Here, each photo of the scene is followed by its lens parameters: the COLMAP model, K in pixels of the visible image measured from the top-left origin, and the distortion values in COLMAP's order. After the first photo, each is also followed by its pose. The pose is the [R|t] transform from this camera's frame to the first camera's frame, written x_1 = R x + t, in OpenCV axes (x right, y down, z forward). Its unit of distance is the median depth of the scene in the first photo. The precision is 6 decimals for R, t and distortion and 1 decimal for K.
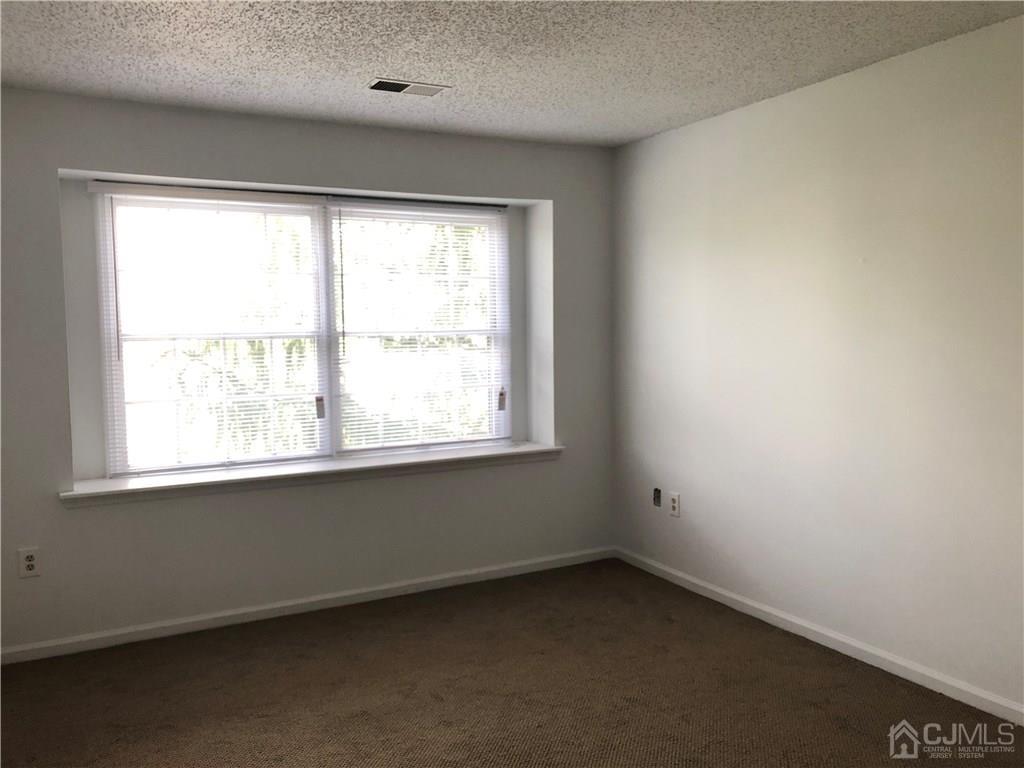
lens RADIAL K [[845.1, 0, 510.1], [0, 845.1, 388.8], [0, 0, 1]] dist [0.022191, 0.014950]
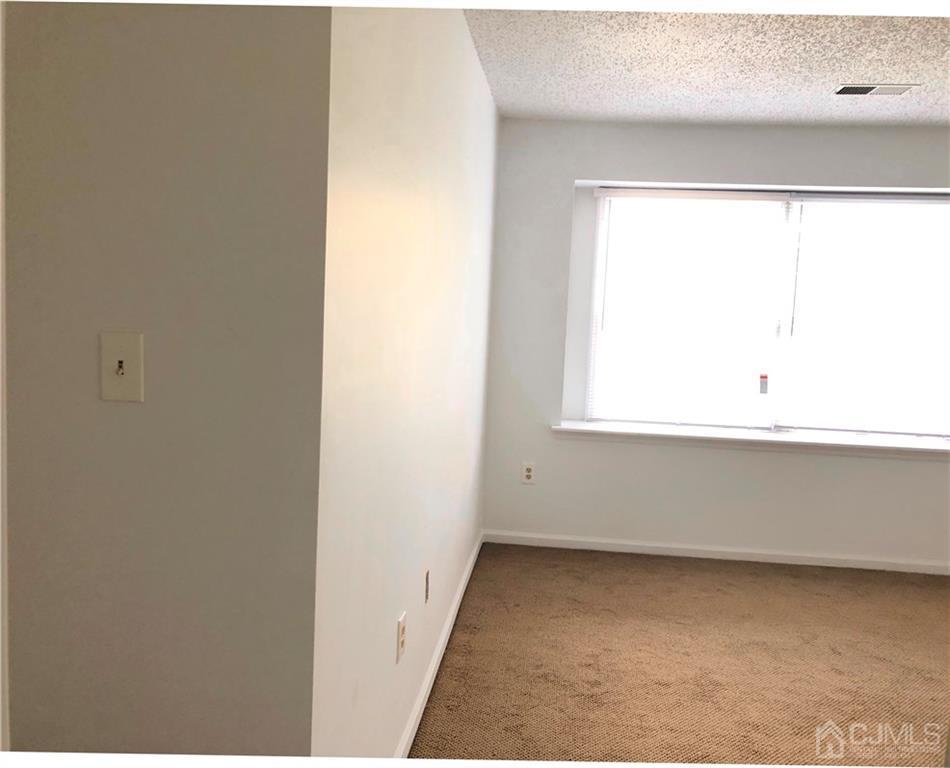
lens RADIAL K [[839.1, 0, 473.4], [0, 839.1, 383.8], [0, 0, 1]] dist [-0.014817, -0.008594]
pose [[0.826700, 0.093509, -0.554819, 0.092293], [-0.091265, 0.995320, 0.031762, 0.028312], [0.555192, 0.024378, 0.831365, -0.161402]]
